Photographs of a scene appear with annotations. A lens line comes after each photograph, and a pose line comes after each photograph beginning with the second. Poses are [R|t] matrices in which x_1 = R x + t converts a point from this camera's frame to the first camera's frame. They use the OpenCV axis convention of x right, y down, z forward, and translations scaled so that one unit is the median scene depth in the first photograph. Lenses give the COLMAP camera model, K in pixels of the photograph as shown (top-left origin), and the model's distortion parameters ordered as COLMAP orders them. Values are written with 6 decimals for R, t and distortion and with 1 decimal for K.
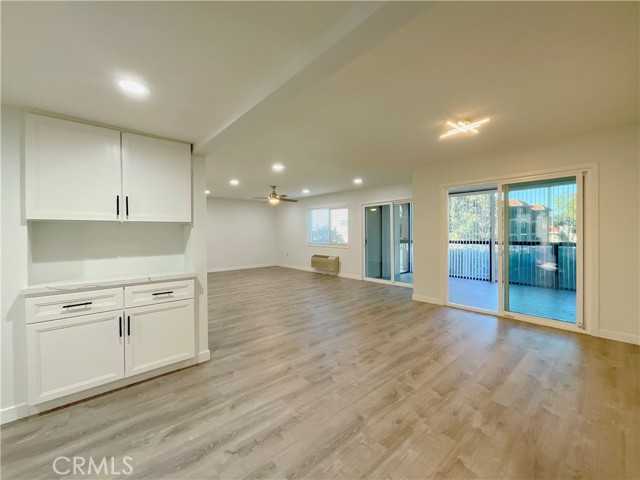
lens RADIAL K [[263.4, 0, 321.3], [0, 263.4, 233.6], [0, 0, 1]] dist [-0.001267, 0.000144]
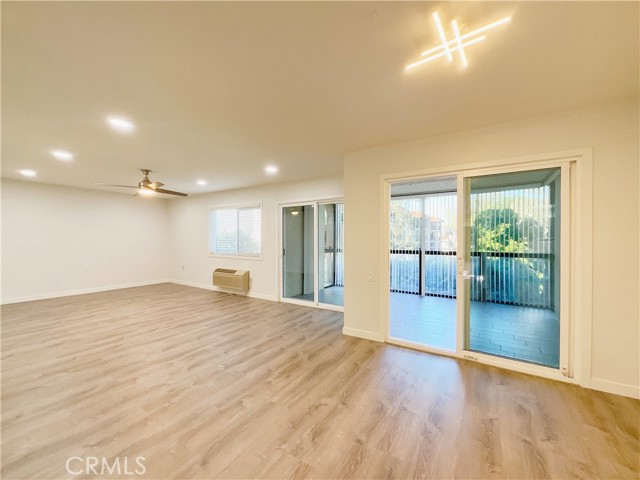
lens RADIAL K [[259.3, 0, 320.0], [0, 259.3, 240.0], [0, 0, 1]] dist [-0.000355, 0.000058]
pose [[0.960698, 0.007783, 0.277487, 0.062212], [-0.008016, 0.999968, -0.000293, -0.005313], [-0.277481, -0.001943, 0.960729, 0.242329]]
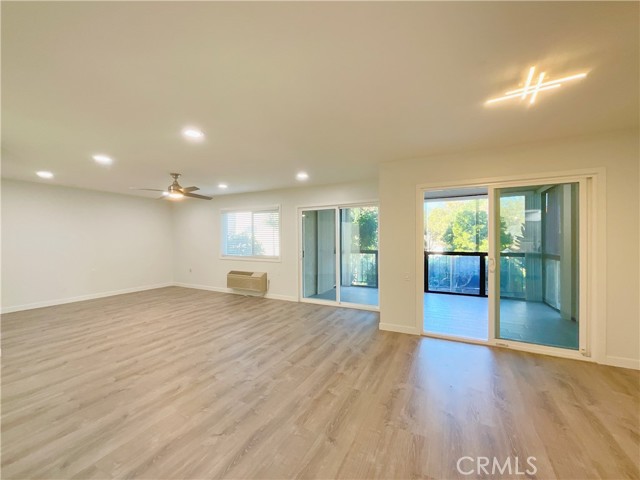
lens RADIAL K [[259.3, 0, 320.0], [0, 259.3, 240.0], [0, 0, 1]] dist [-0.000355, 0.000058]
pose [[0.932231, 0.003417, 0.361848, -0.074592], [-0.002482, 0.999992, -0.003048, -0.010301], [-0.361855, 0.001944, 0.932232, 0.248470]]
